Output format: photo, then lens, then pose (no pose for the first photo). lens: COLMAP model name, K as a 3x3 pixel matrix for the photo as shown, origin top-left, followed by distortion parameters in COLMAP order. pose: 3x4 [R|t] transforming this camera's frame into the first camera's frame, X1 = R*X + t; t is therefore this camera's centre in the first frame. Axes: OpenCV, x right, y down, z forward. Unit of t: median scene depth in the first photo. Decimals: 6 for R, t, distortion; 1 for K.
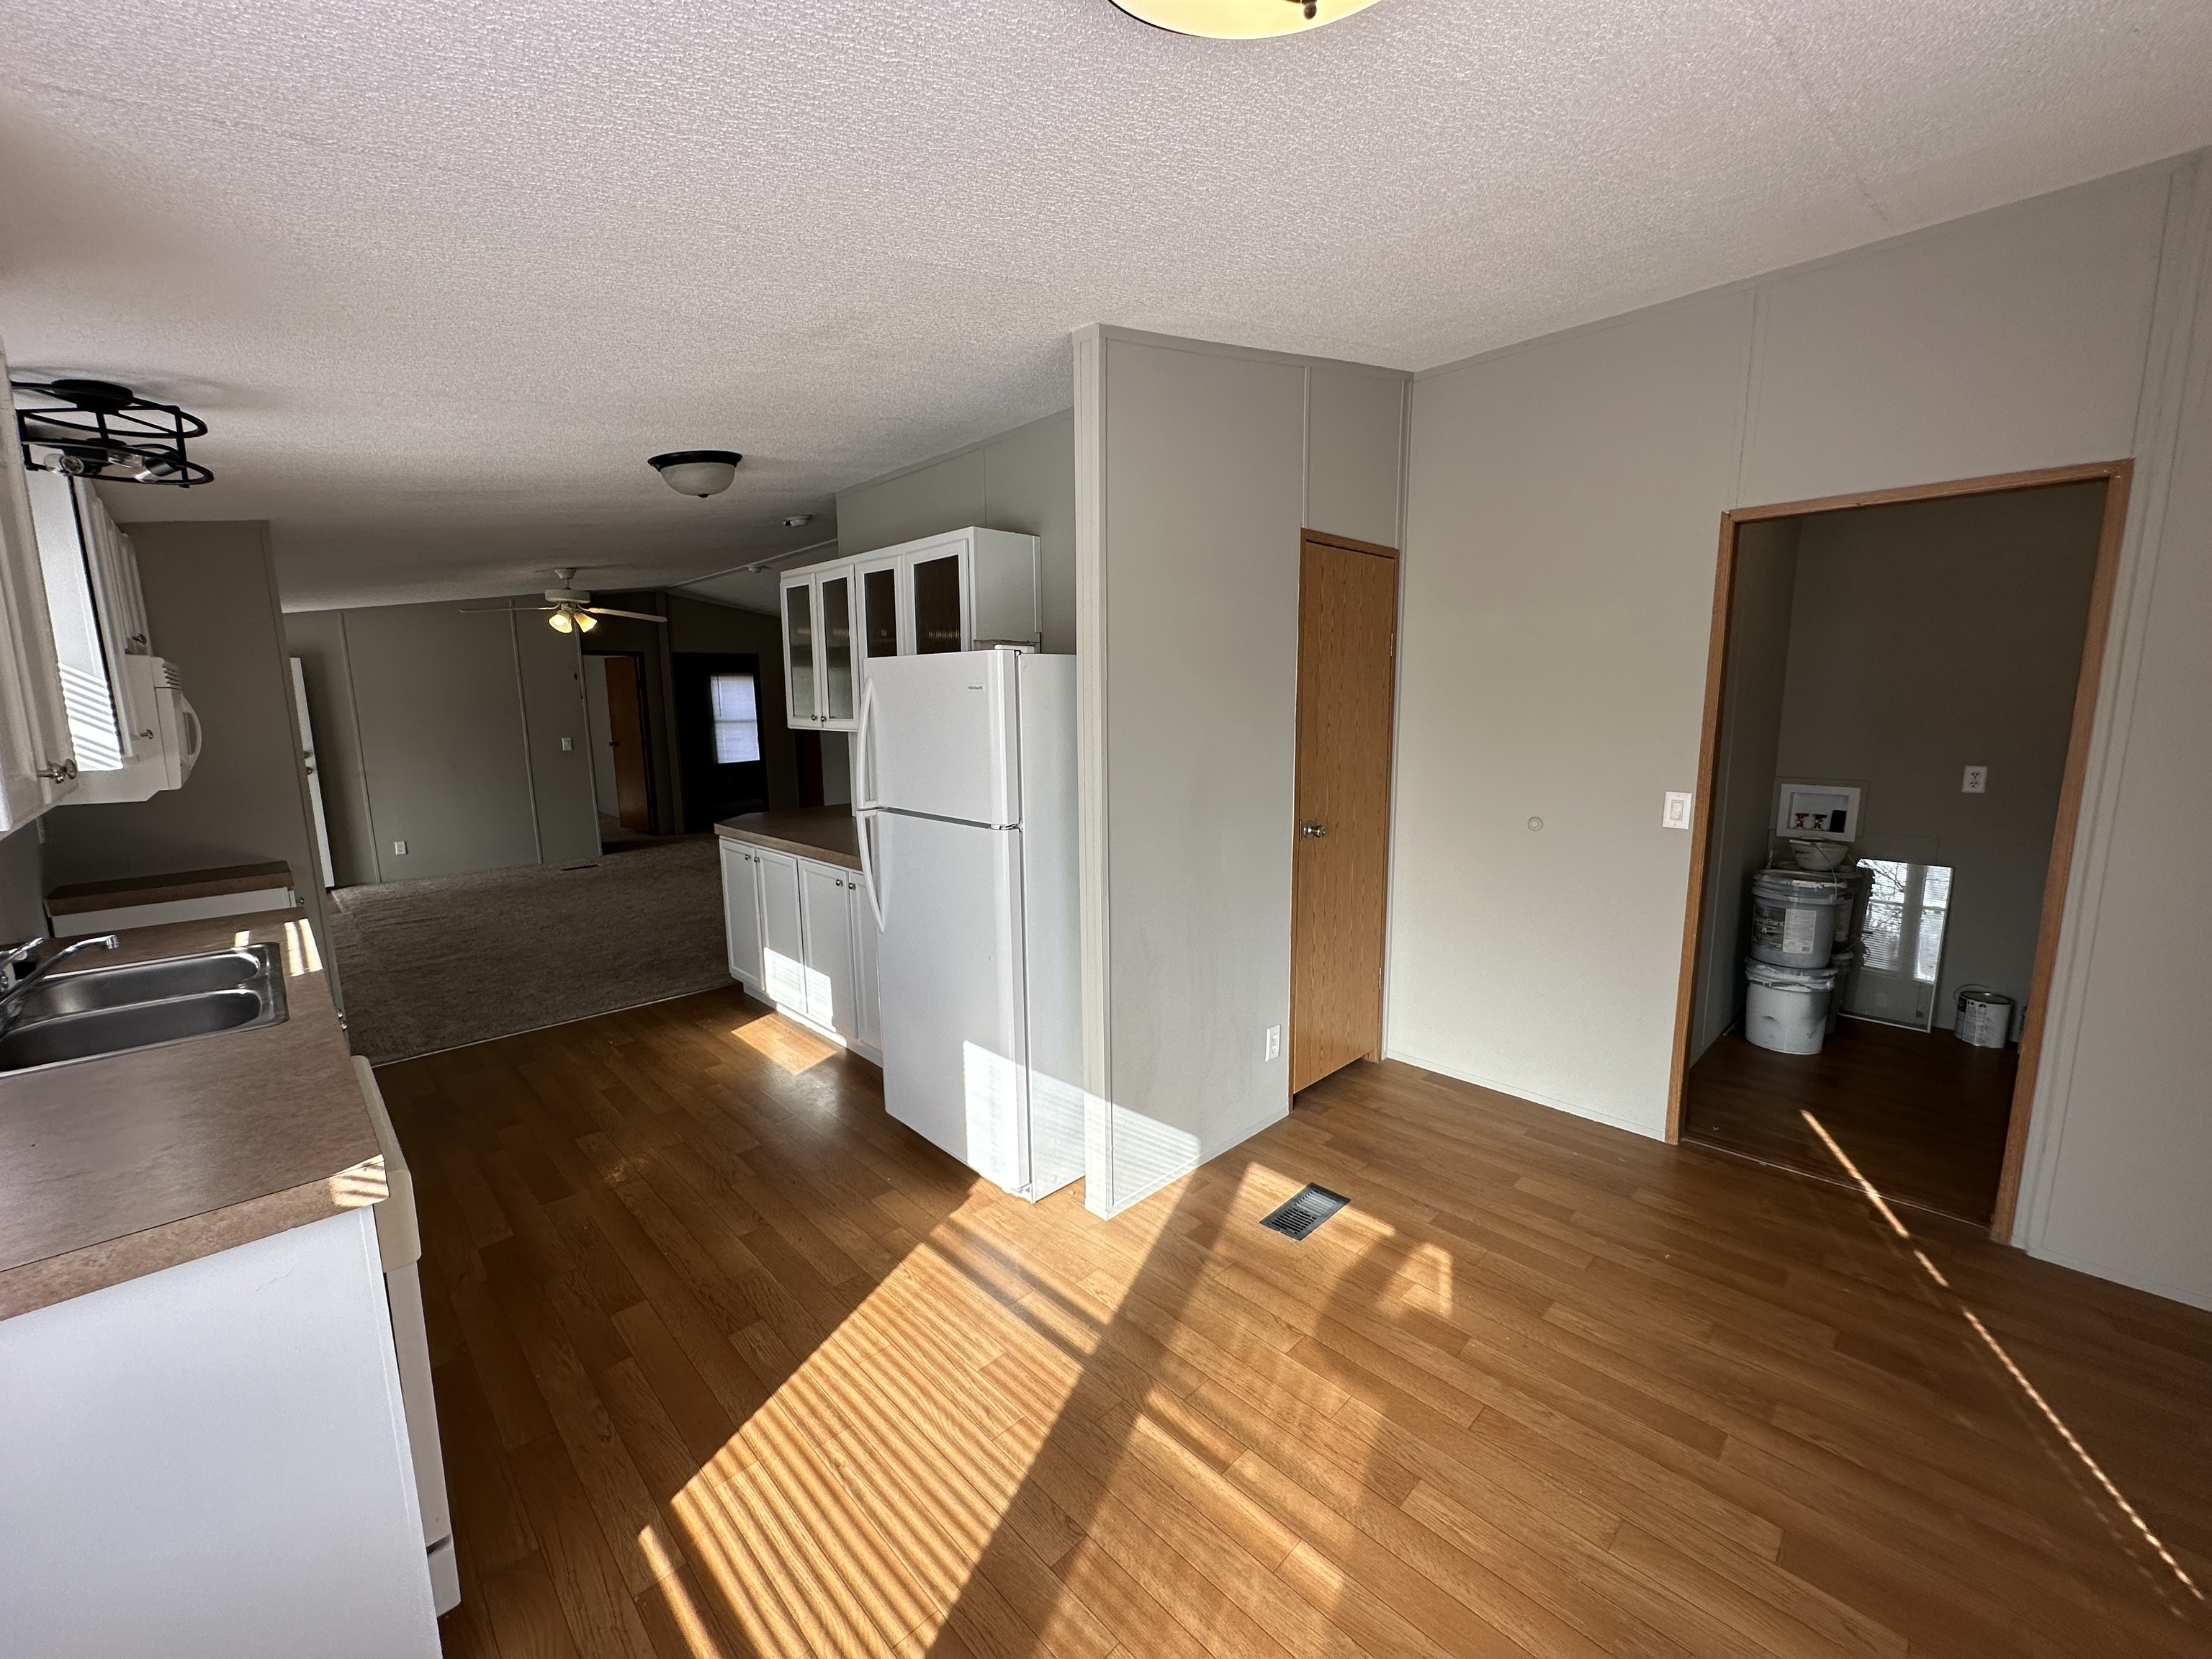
lens RADIAL K [[883.2, 0, 1101.6], [0, 883.2, 830.4], [0, 0, 1]] dist [-0.002397, -0.000172]
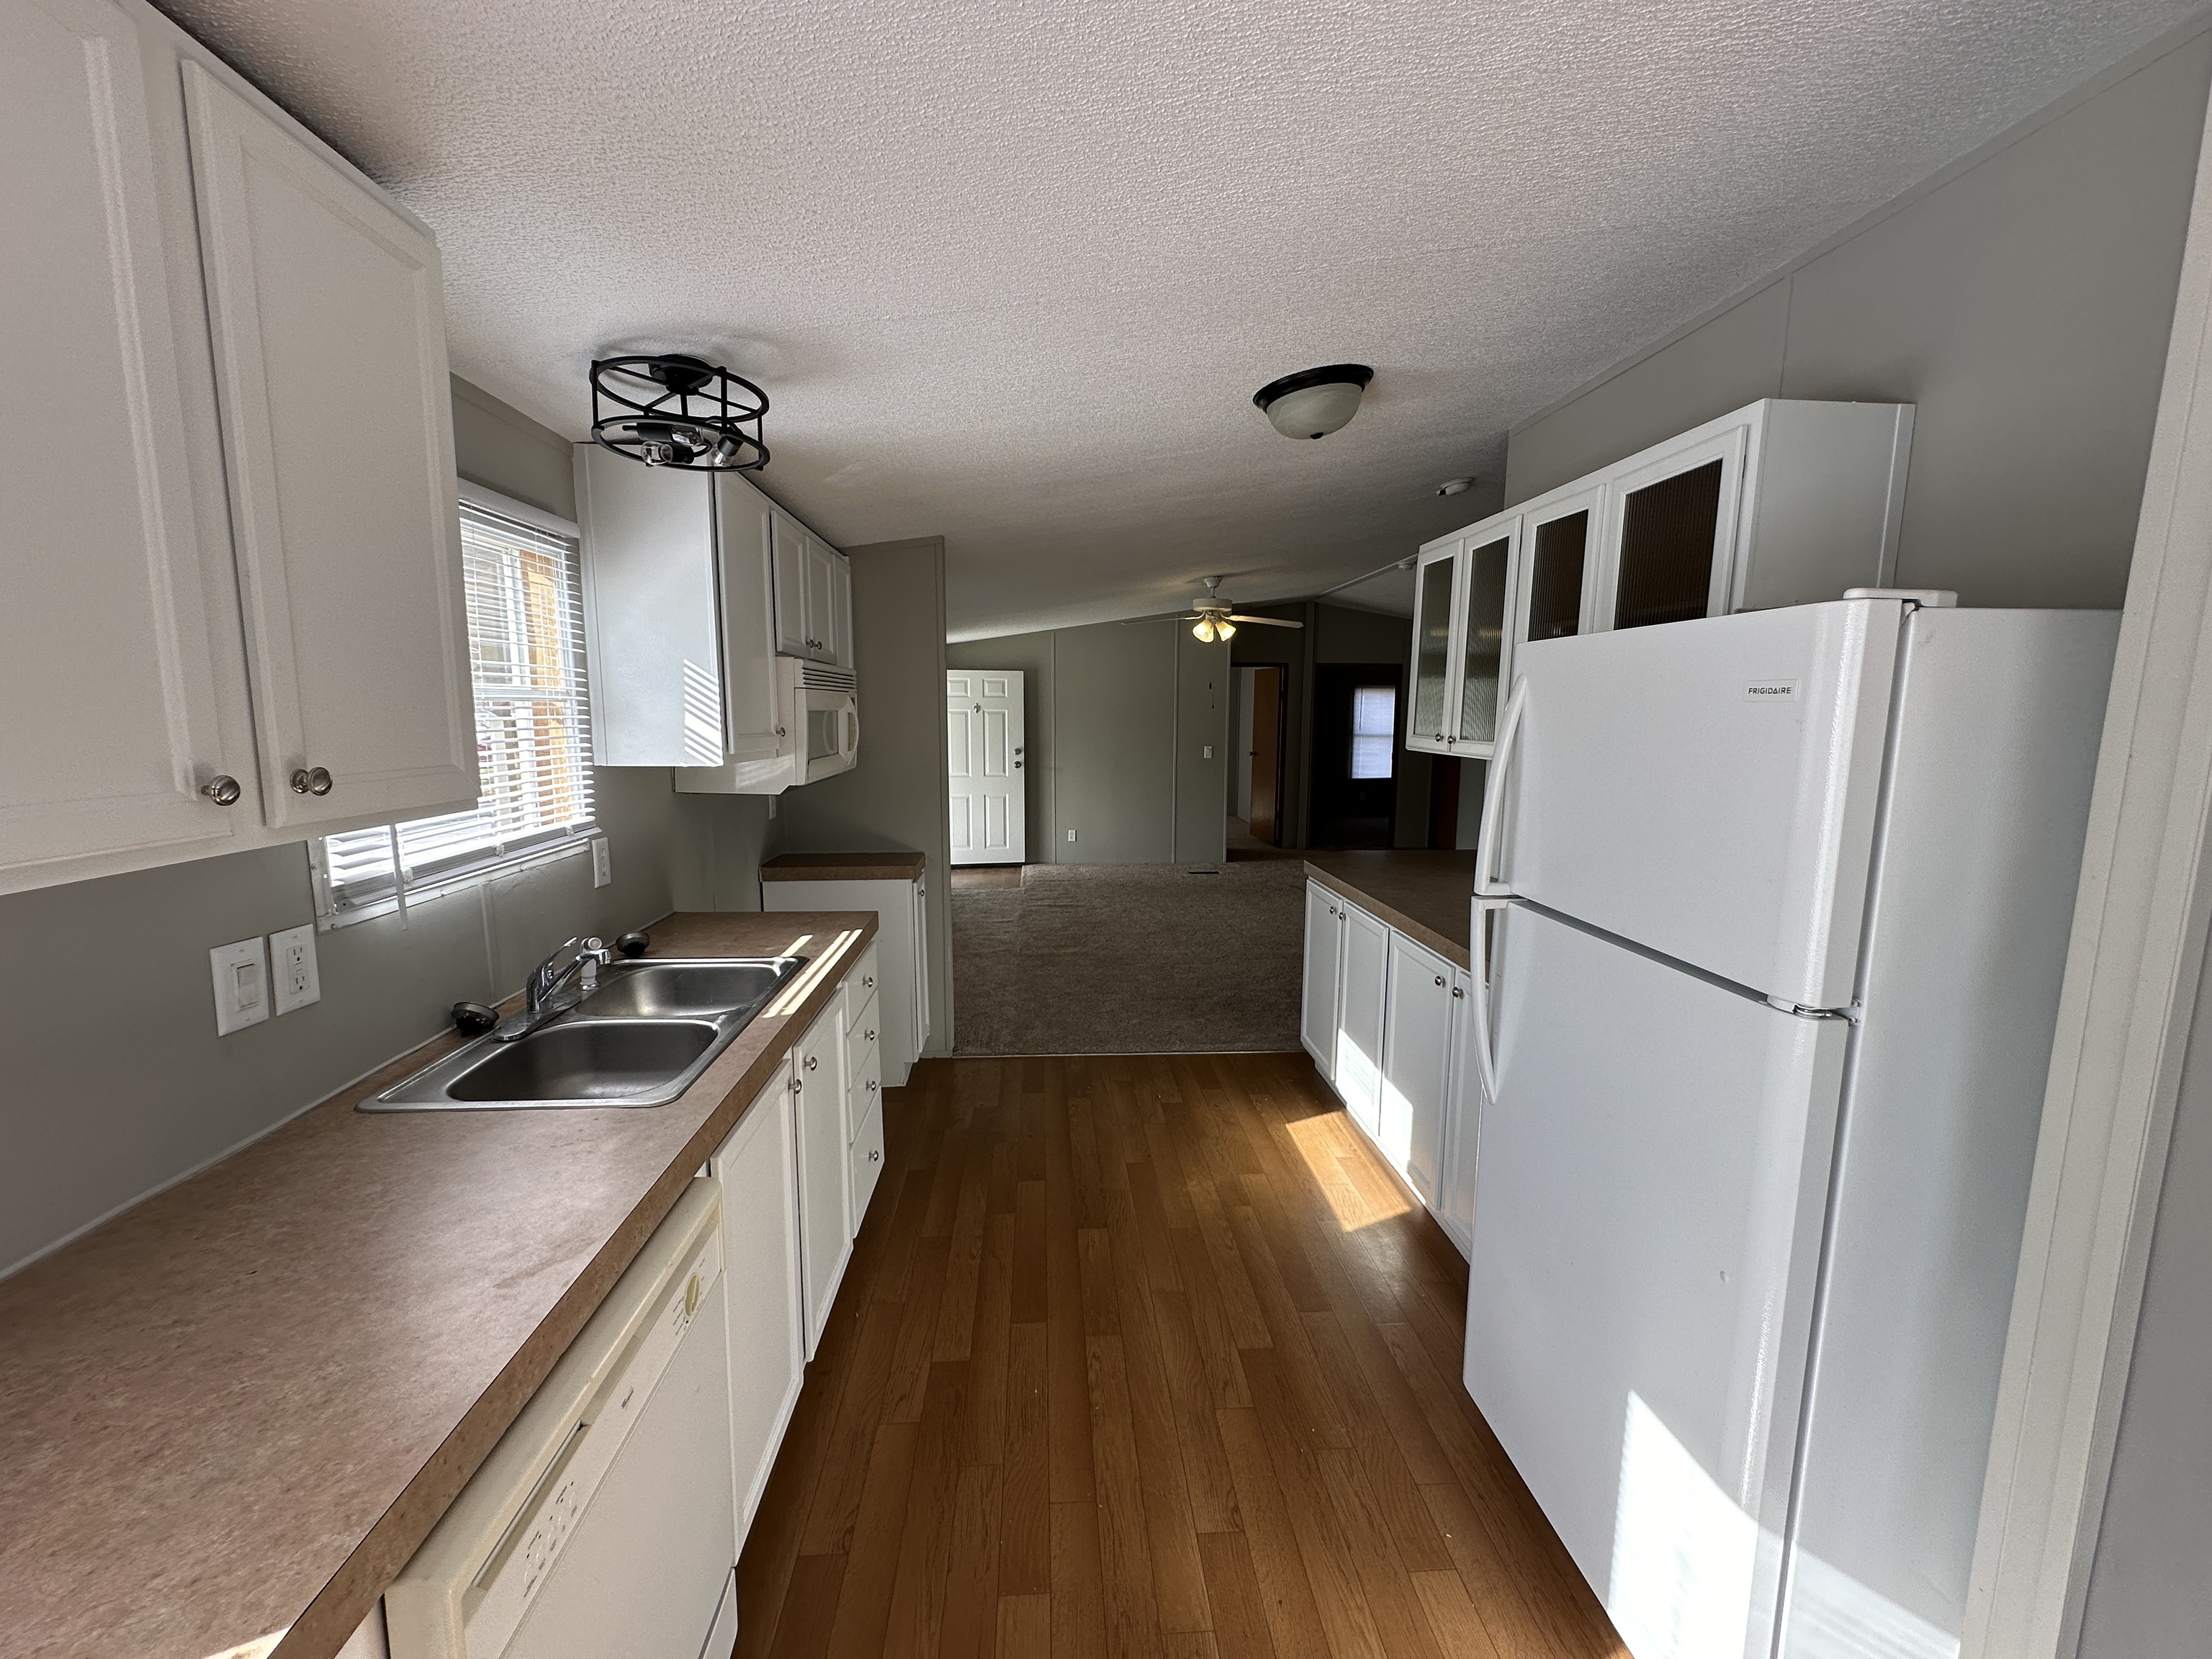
lens RADIAL K [[883.2, 0, 1101.6], [0, 883.2, 830.4], [0, 0, 1]] dist [-0.002397, -0.000172]
pose [[0.764040, 0.104228, -0.636694, -0.070266], [-0.114676, 0.993089, 0.024959, -0.040485], [0.634895, 0.053944, 0.770712, 0.282995]]
